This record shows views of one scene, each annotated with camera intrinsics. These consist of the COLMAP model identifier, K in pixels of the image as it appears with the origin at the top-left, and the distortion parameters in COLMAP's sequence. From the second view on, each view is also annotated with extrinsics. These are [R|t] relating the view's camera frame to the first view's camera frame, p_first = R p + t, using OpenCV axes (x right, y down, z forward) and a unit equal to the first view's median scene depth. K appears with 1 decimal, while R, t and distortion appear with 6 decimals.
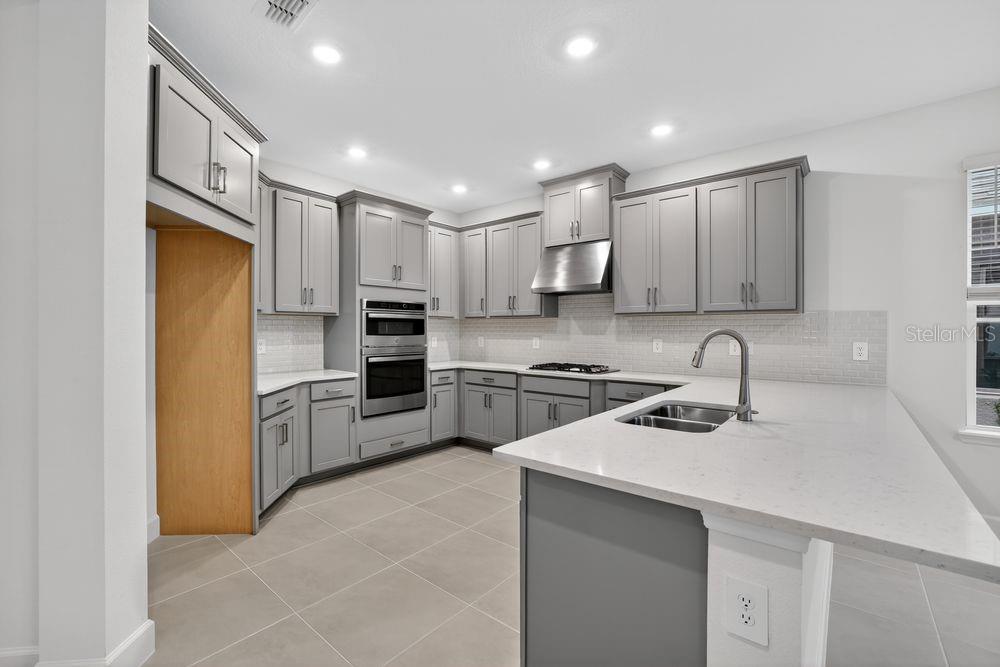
lens RADIAL K [[426.6, 0, 497.5], [0, 426.6, 332.0], [0, 0, 1]] dist [-0.034780, 0.011738]
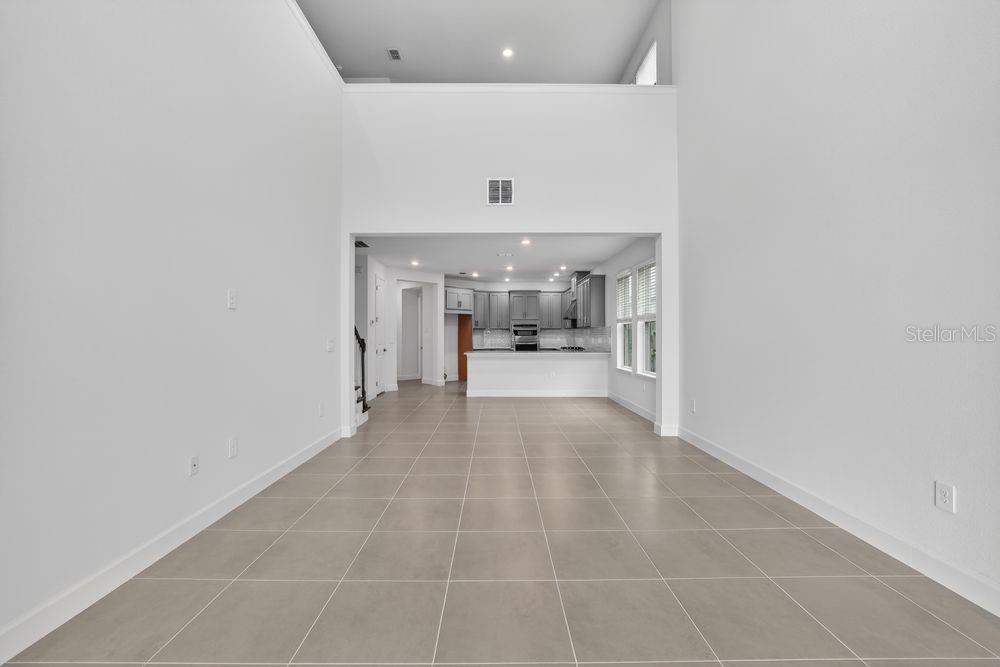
lens RADIAL K [[423.9, 0, 500.0], [0, 423.9, 333.5], [0, 0, 1]] dist [-0.000722, -0.000055]
pose [[0.655043, -0.004494, -0.755578, 1.844786], [0.000617, 0.999985, -0.005413, 0.008661], [0.755592, 0.003079, 0.655036, -1.040755]]
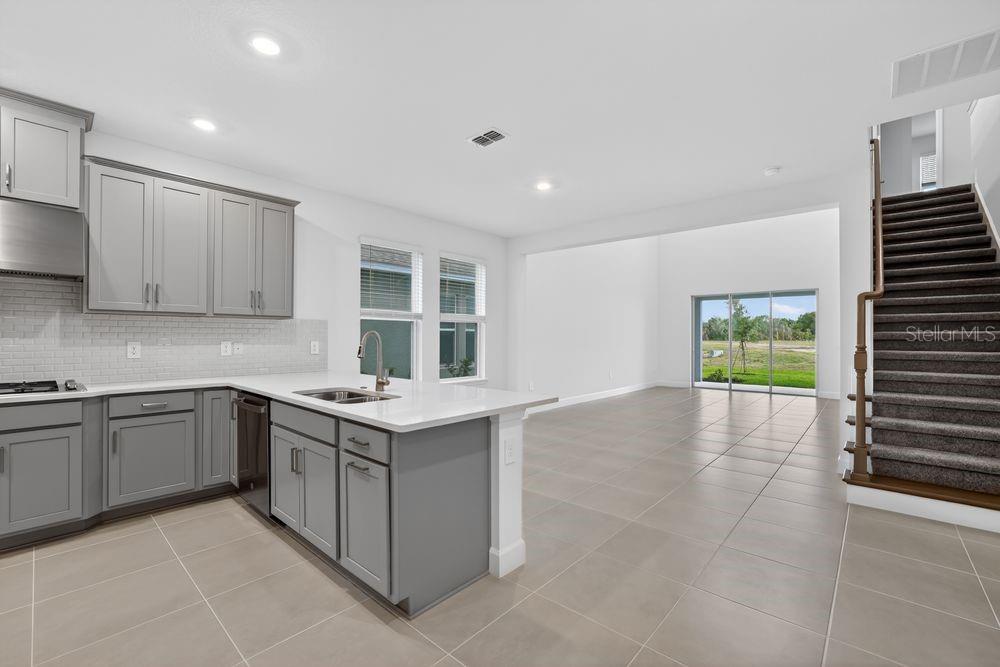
lens RADIAL K [[426.6, 0, 497.5], [0, 426.6, 332.0], [0, 0, 1]] dist [-0.034780, 0.011738]
pose [[0.040550, 0.010419, 0.999123, -0.414585], [0.001363, 0.999944, -0.010483, 0.005395], [-0.999177, 0.001787, 0.040534, 0.225224]]
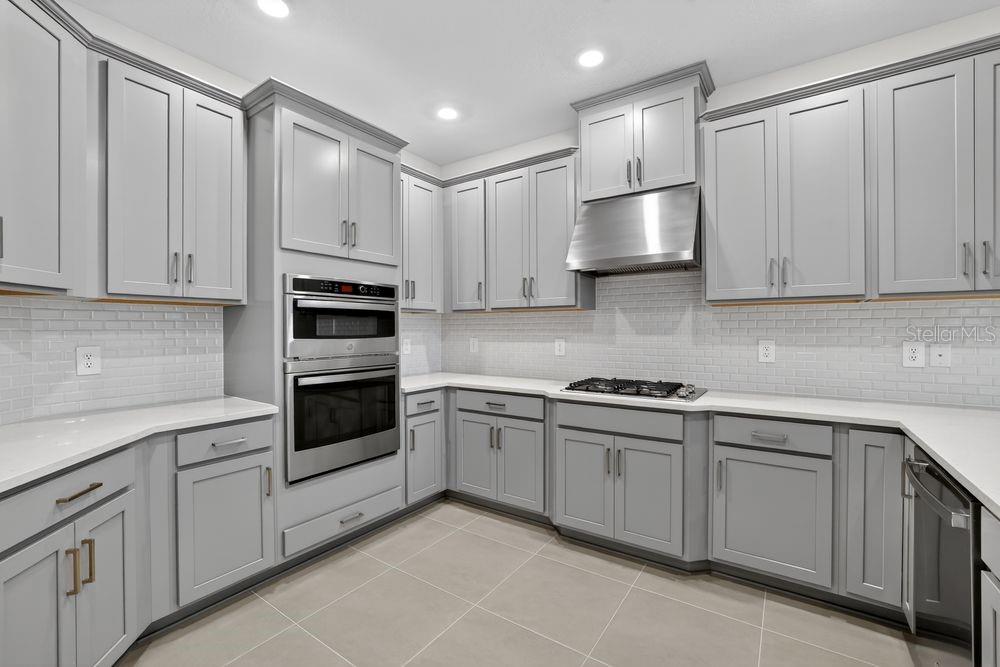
lens RADIAL K [[426.6, 0, 497.5], [0, 426.6, 332.0], [0, 0, 1]] dist [-0.034780, 0.011738]
pose [[0.996039, -0.005461, 0.088750, -0.081613], [0.005389, 0.999985, 0.001060, -0.000071], [-0.088754, -0.000578, 0.996053, 0.383616]]
